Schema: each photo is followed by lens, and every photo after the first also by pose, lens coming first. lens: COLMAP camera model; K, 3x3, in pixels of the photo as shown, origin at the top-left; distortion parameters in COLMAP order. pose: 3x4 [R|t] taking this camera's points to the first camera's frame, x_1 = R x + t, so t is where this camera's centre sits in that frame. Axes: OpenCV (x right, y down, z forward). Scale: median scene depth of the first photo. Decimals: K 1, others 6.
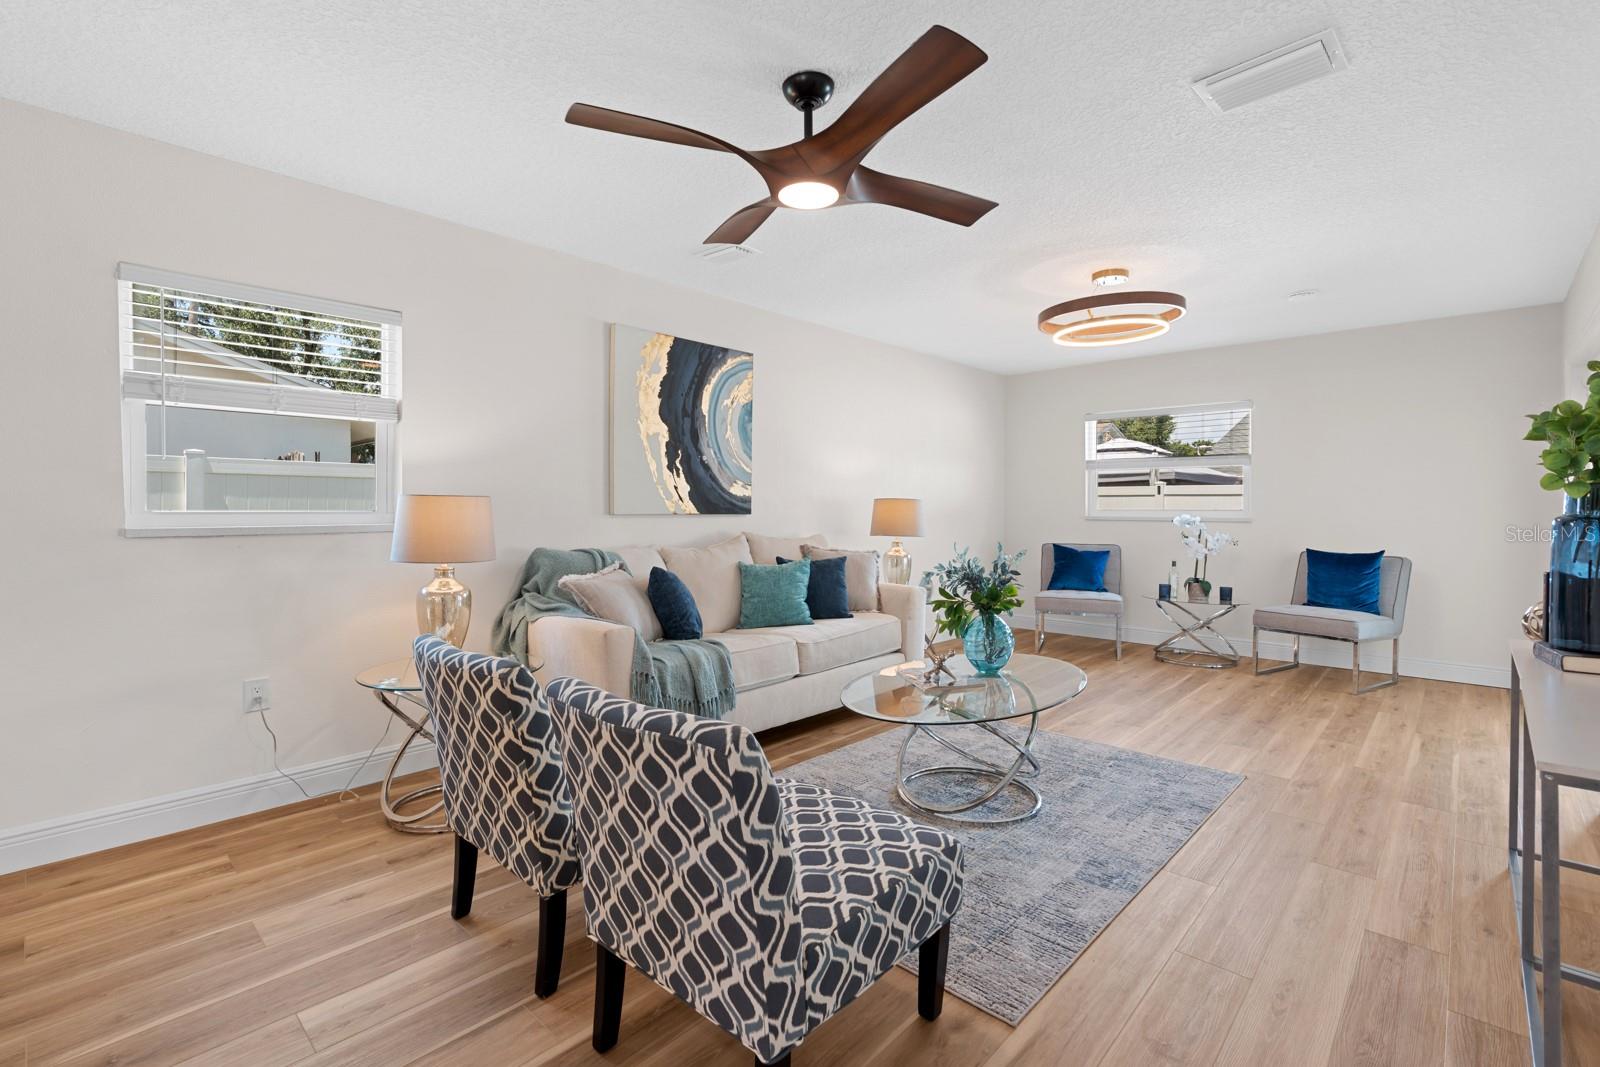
lens RADIAL K [[736.5, 0, 796.6], [0, 736.5, 517.5], [0, 0, 1]] dist [-0.010661, 0.000450]
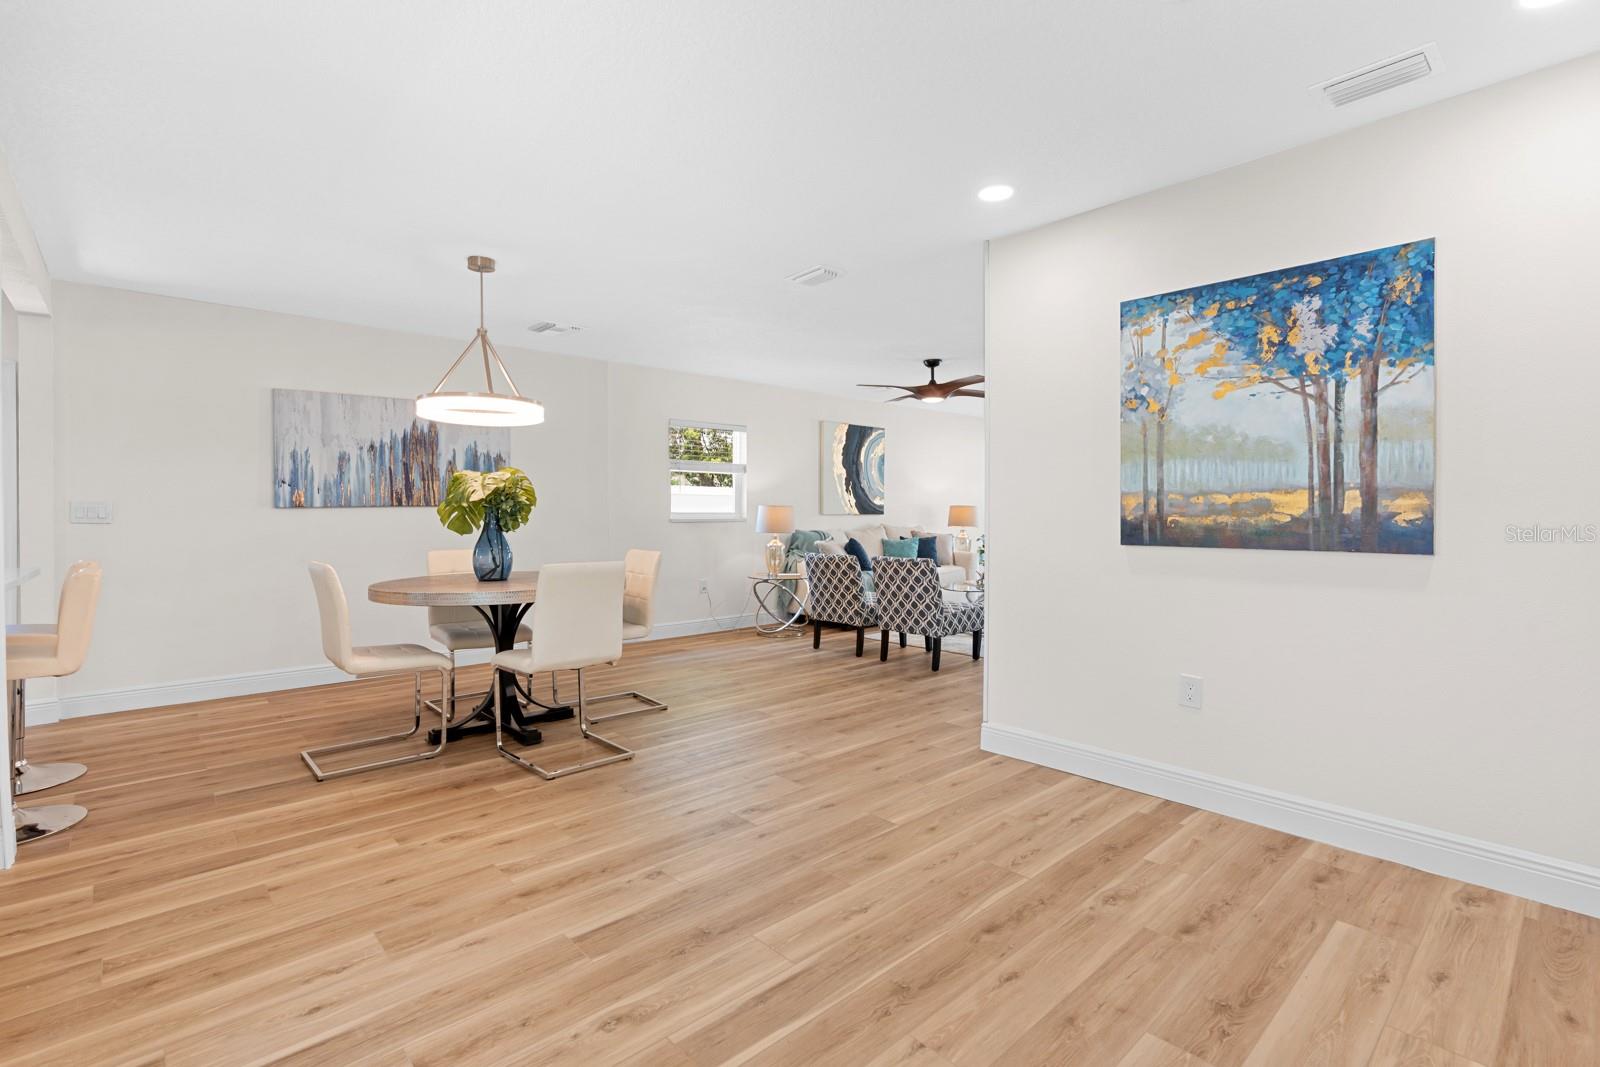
lens RADIAL K [[751.8, 0, 791.4], [0, 751.8, 512.2], [0, 0, 1]] dist [-0.001771, 0.000463]
pose [[0.996527, -0.002469, -0.083237, -0.153796], [0.001442, 0.999922, -0.012400, 0.015230], [0.083261, 0.012237, 0.996453, -1.032587]]
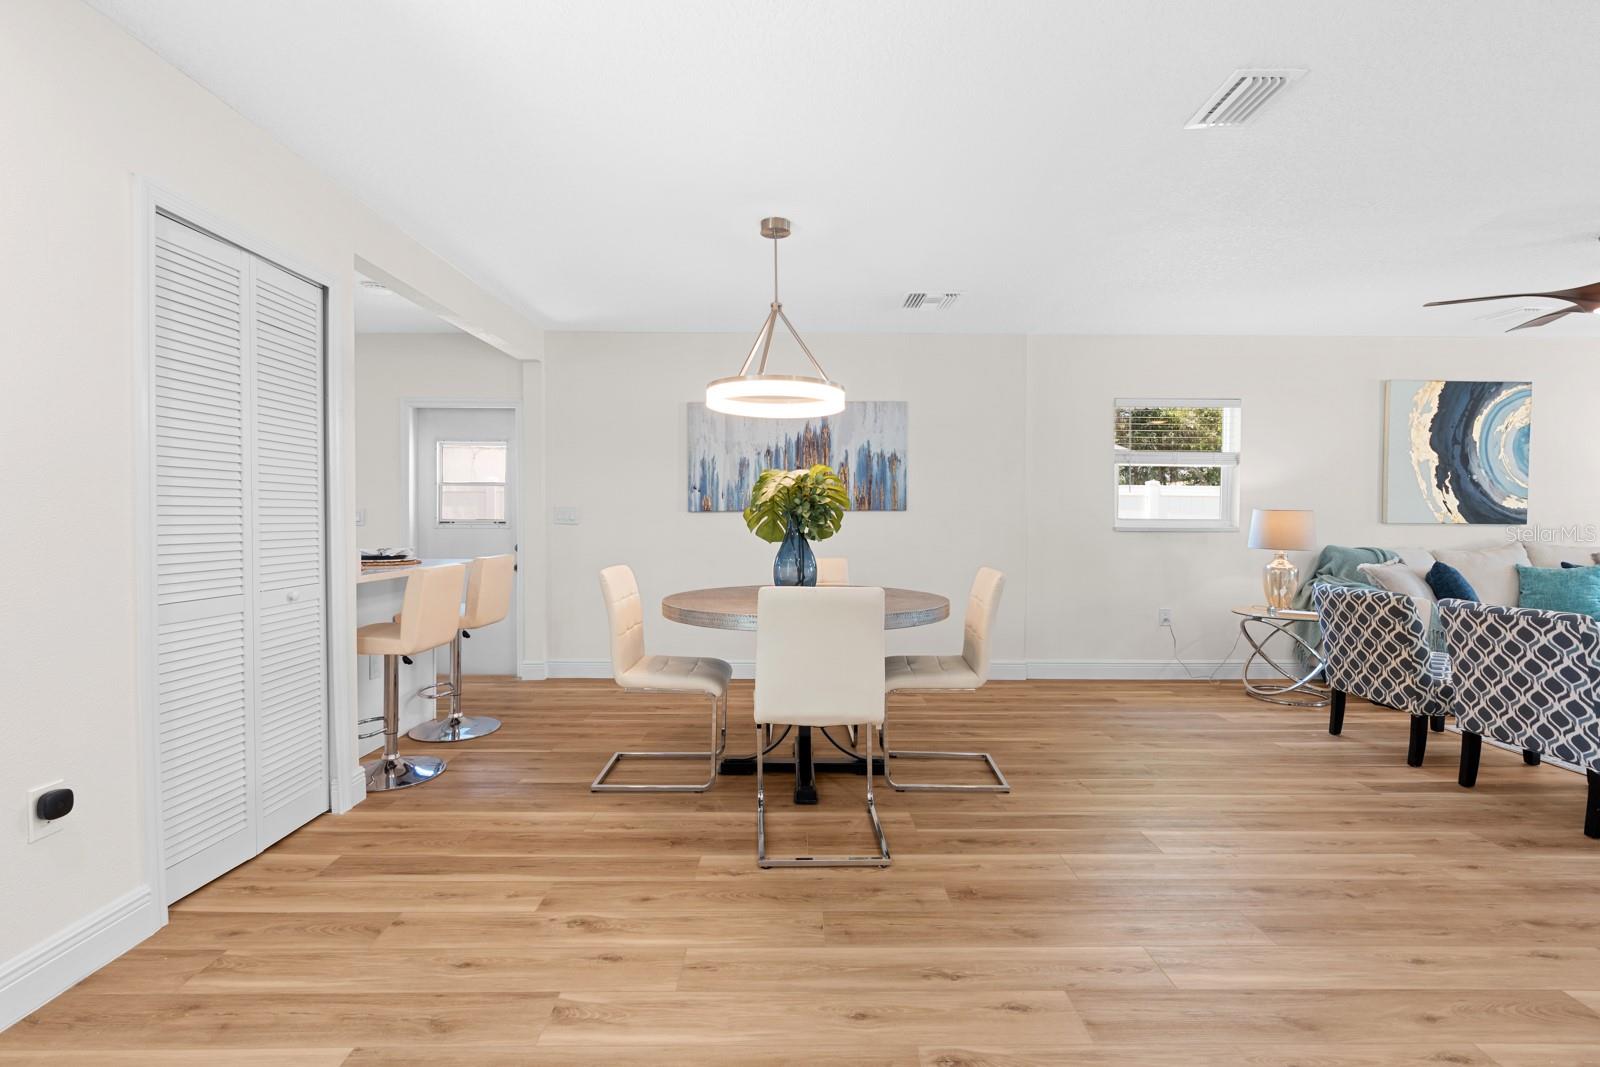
lens RADIAL K [[720.6, 0, 788.6], [0, 720.6, 526.1], [0, 0, 1]] dist [-0.009234, 0.004757]
pose [[0.687024, 0.012416, -0.726529, -0.045193], [-0.013163, 0.999903, 0.004641, 0.009096], [0.726515, 0.006375, 0.687121, -0.651567]]
